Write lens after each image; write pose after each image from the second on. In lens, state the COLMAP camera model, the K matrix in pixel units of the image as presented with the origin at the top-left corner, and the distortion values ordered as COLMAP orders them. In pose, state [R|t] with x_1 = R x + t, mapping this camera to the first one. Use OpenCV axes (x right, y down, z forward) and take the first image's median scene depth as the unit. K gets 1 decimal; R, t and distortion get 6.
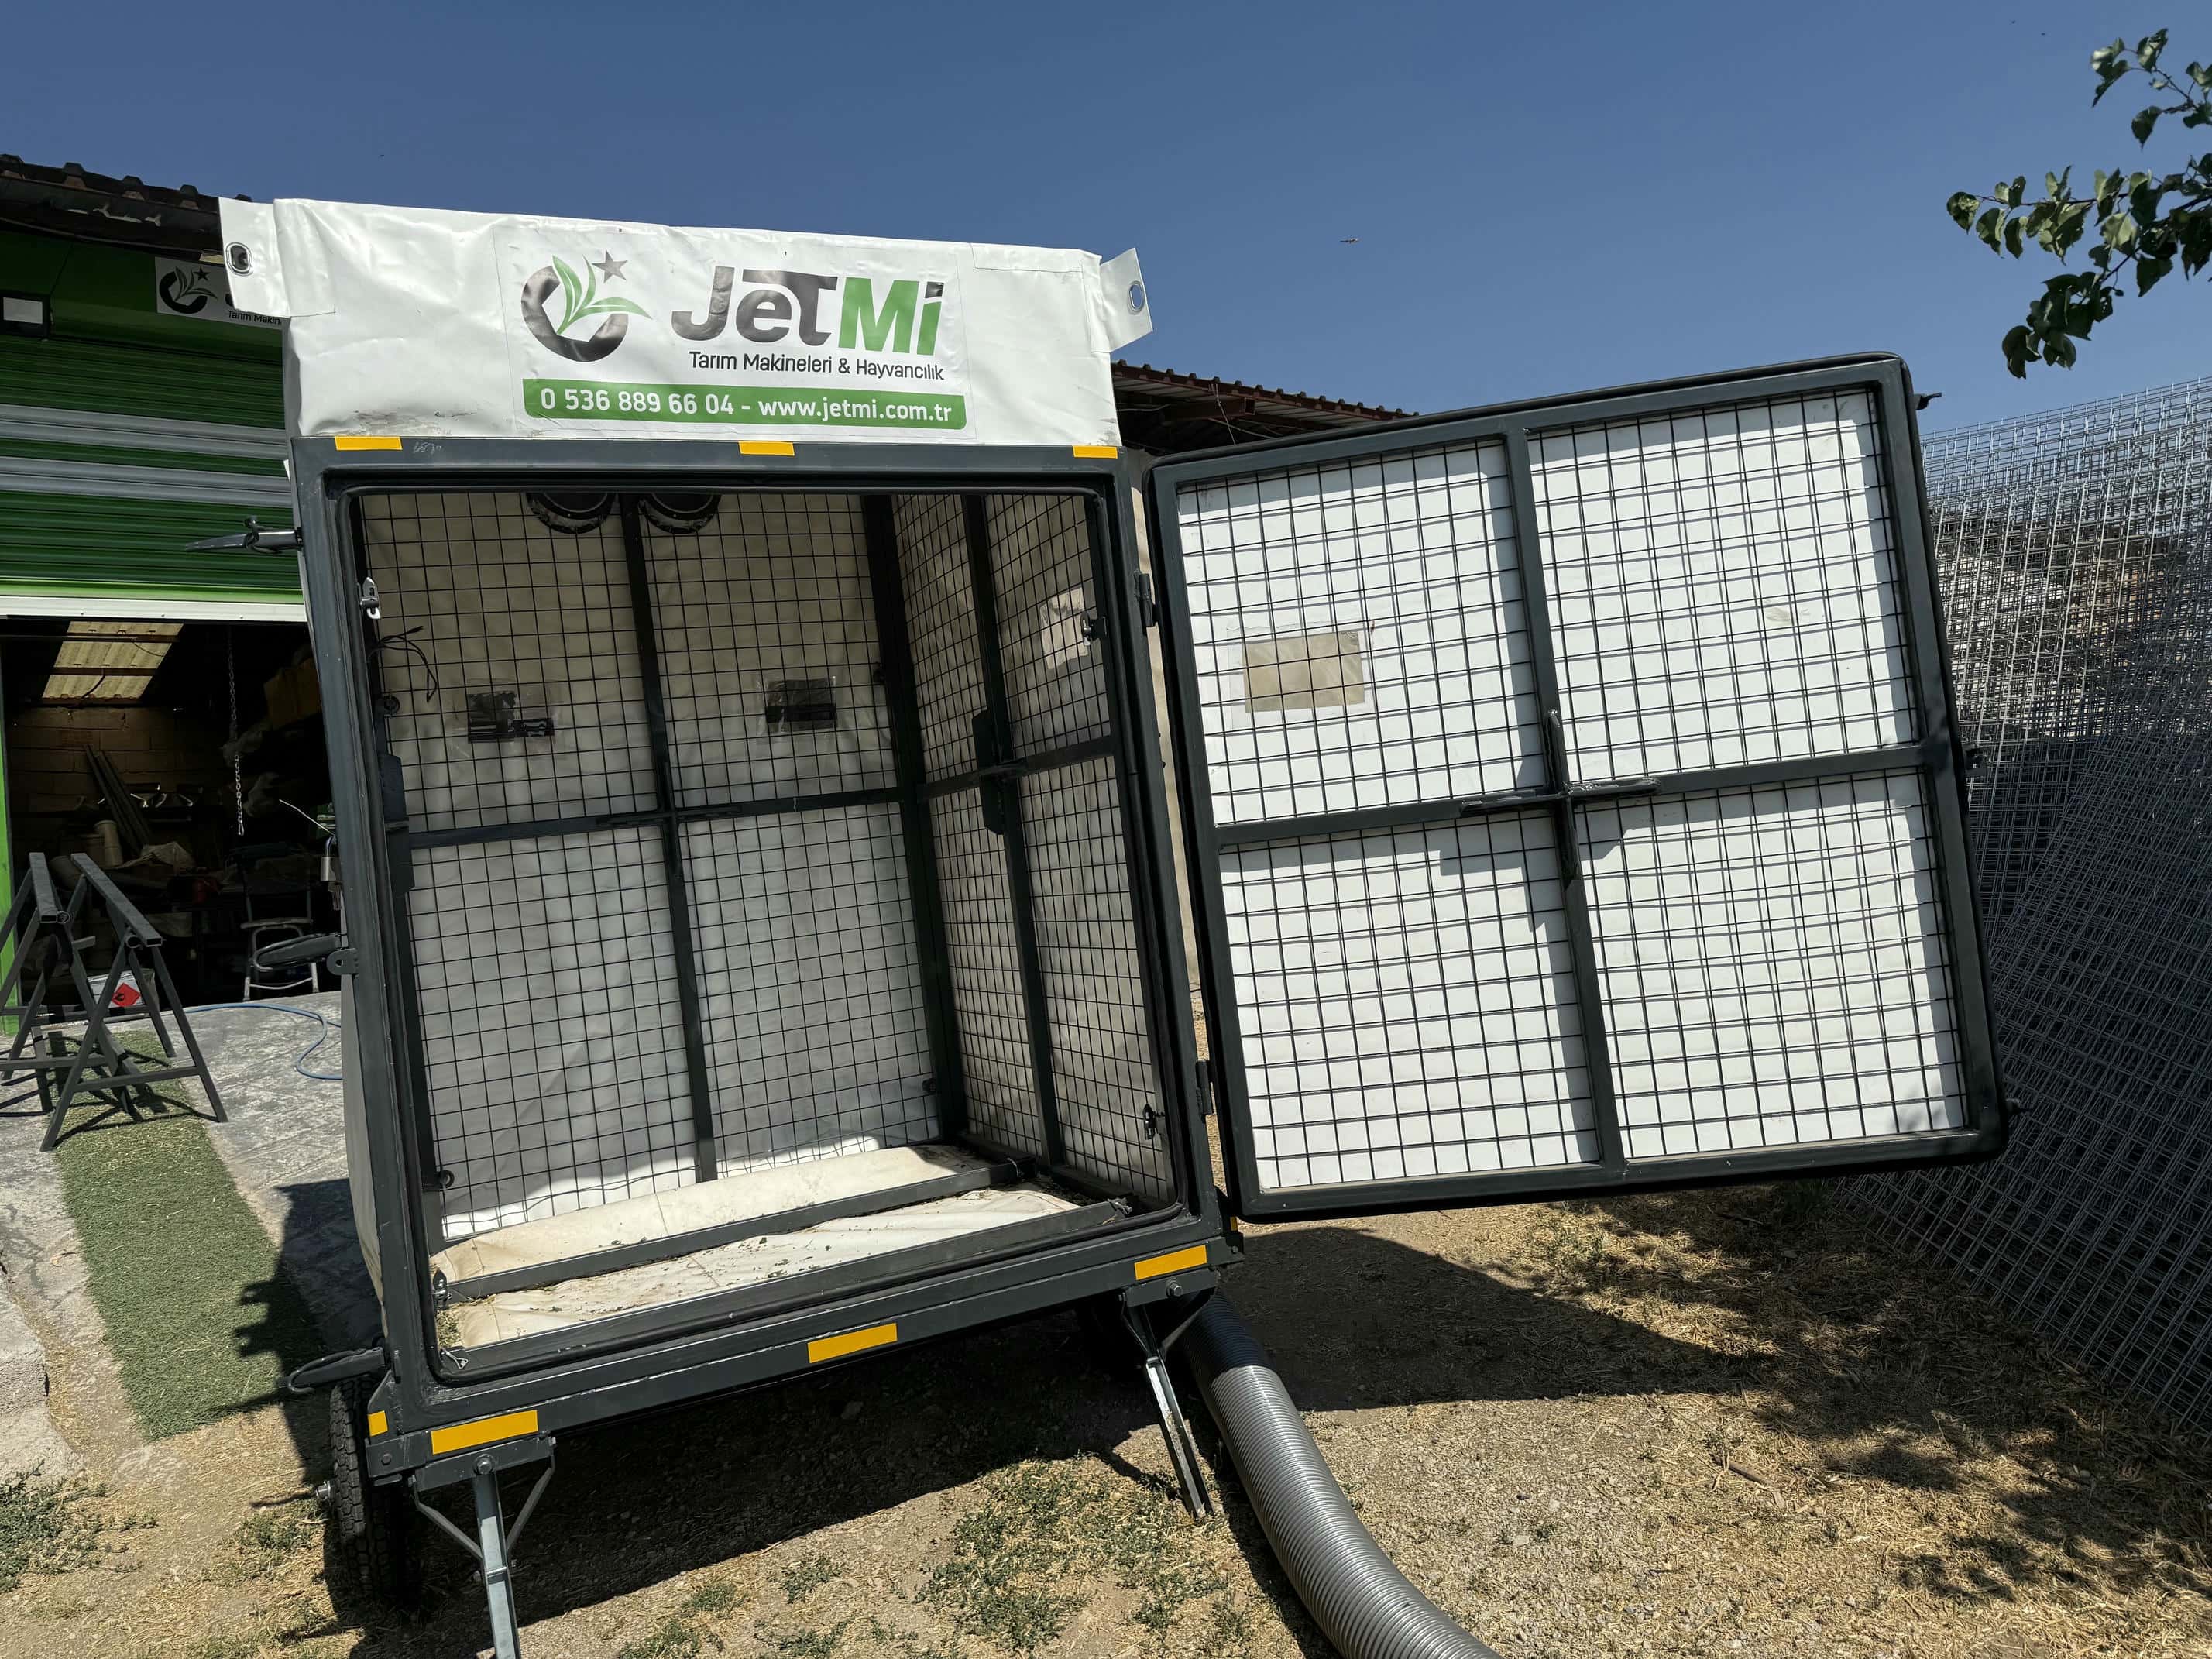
lens RADIAL K [[1550.8, 0, 1084.8], [0, 1550.8, 831.0], [0, 0, 1]] dist [0.068589, -0.084072]
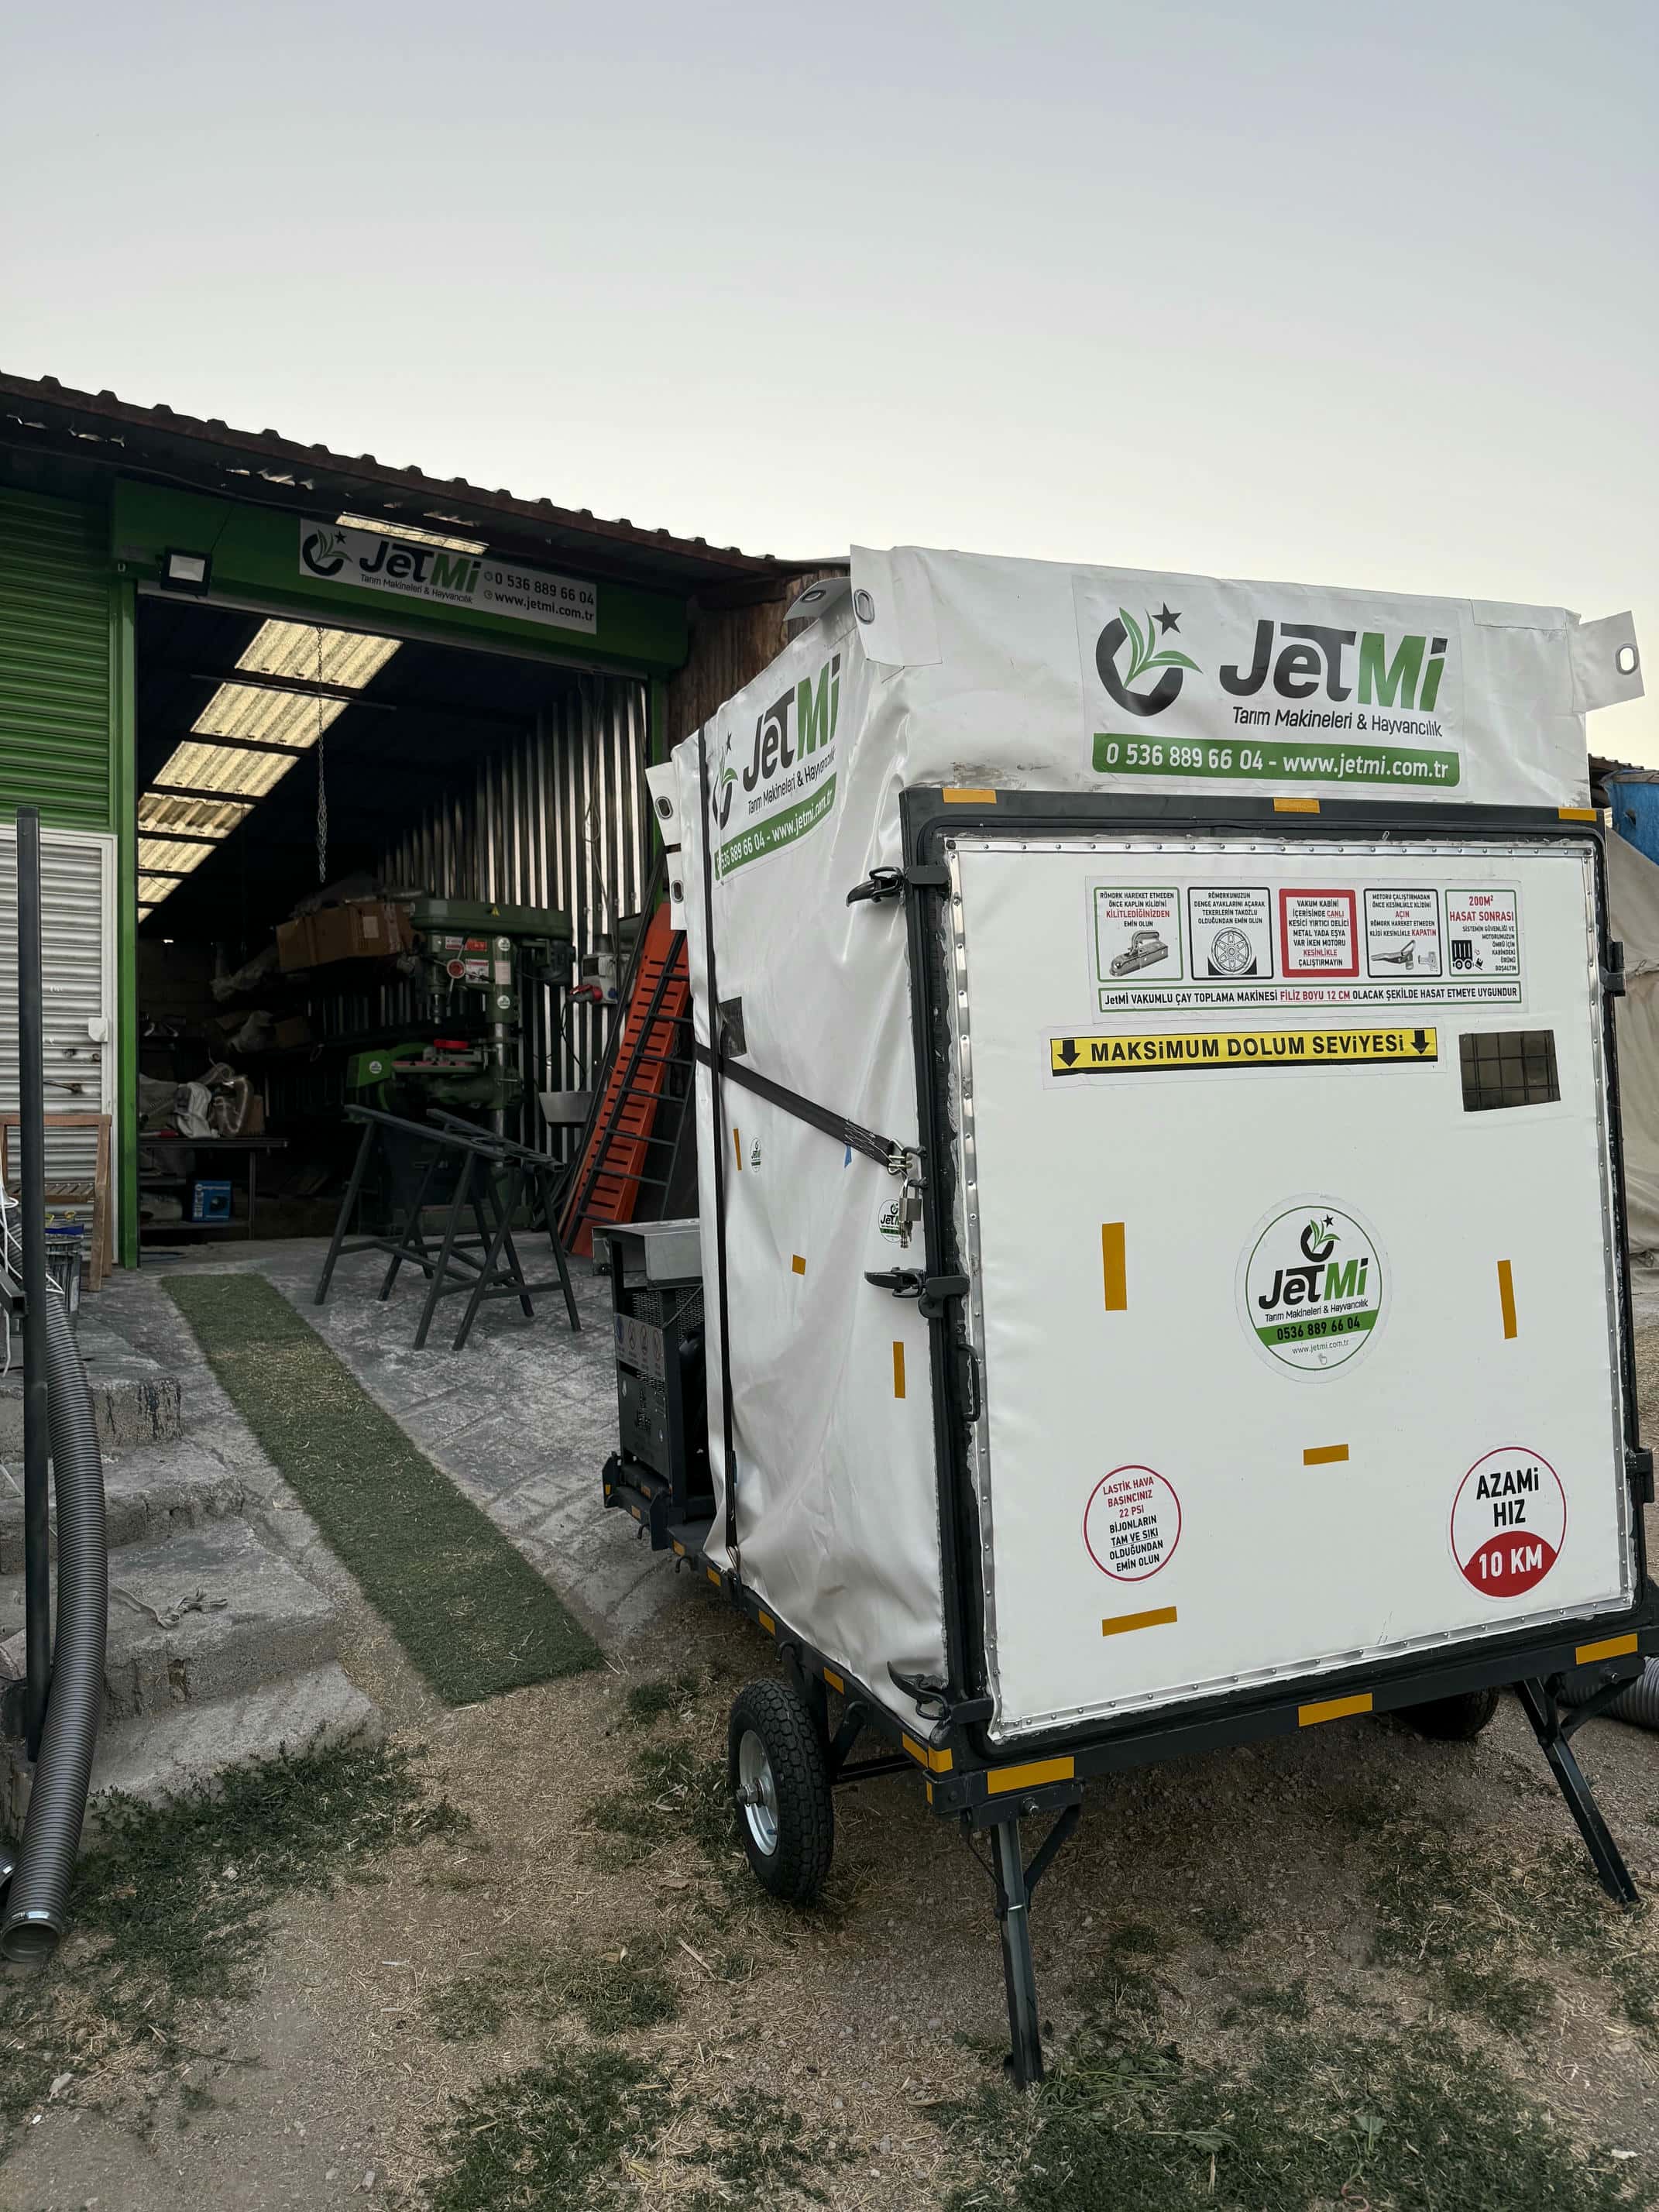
lens RADIAL K [[1550.8, 0, 819.7], [0, 1550.8, 1109.3], [0, 0, 1]] dist [0.068589, -0.084072]
pose [[0.996483, 0.064231, -0.053824, -0.411487], [-0.063507, 0.997868, 0.015048, -0.044693], [0.054676, -0.011577, 0.998437, -0.011263]]
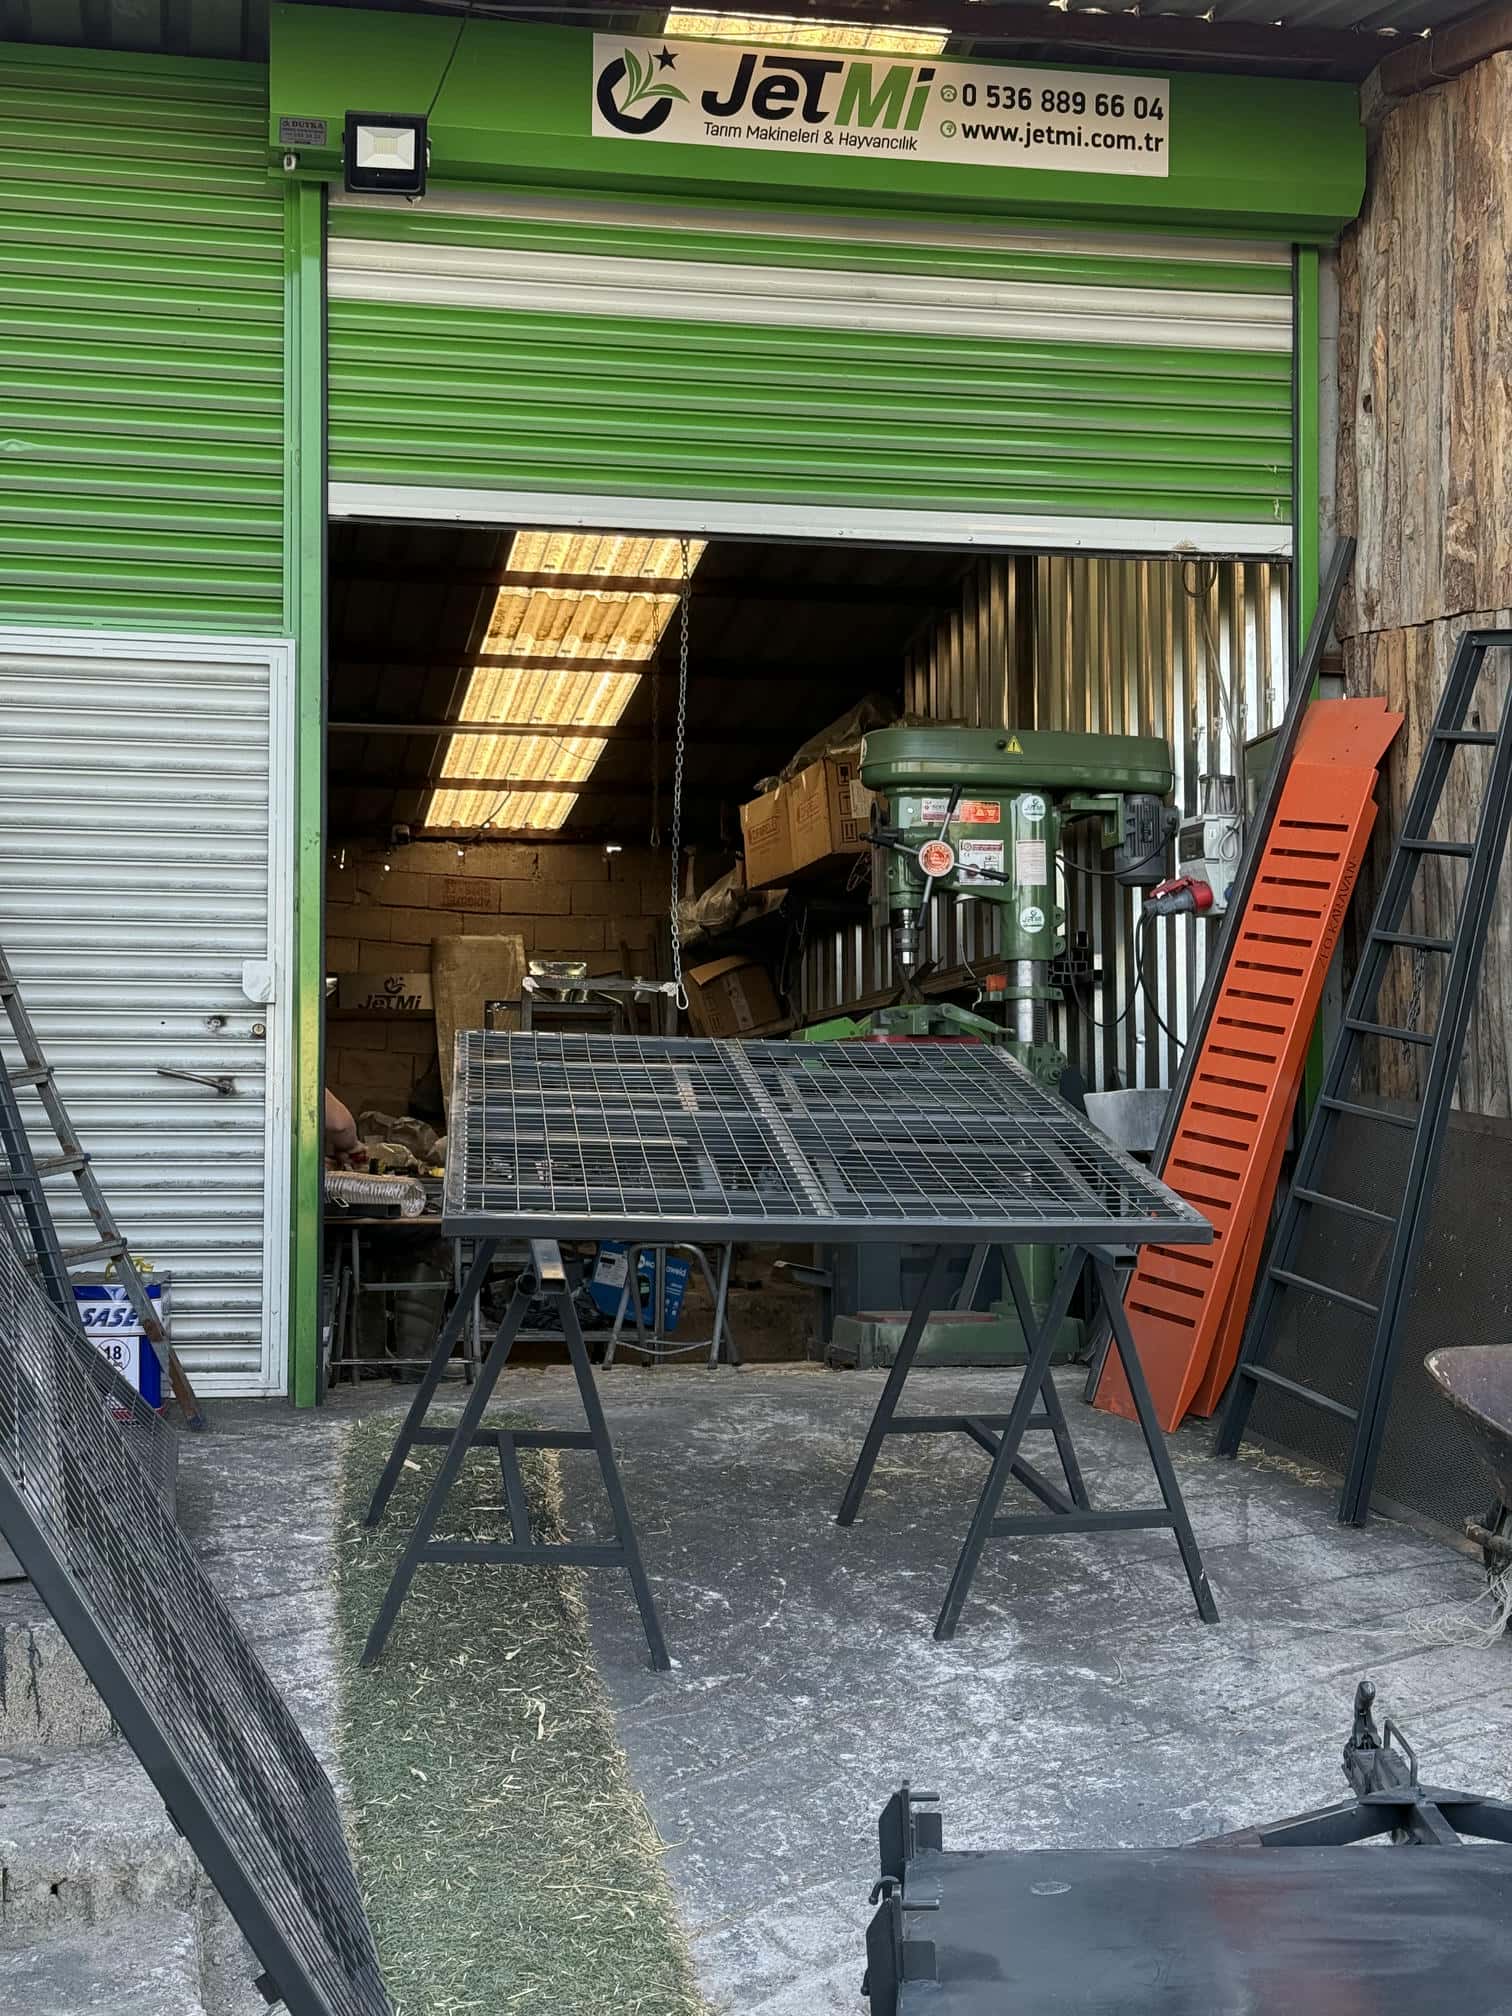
lens RADIAL K [[2758.9, 0, 769.3], [0, 2758.9, 1039.1], [0, 0, 1]] dist [0.109306, 0.000000]
pose [[0.888247, 0.048477, -0.456801, -0.158981], [-0.053799, 0.998551, 0.001357, -0.037275], [0.456205, 0.023370, 0.889568, 0.370876]]
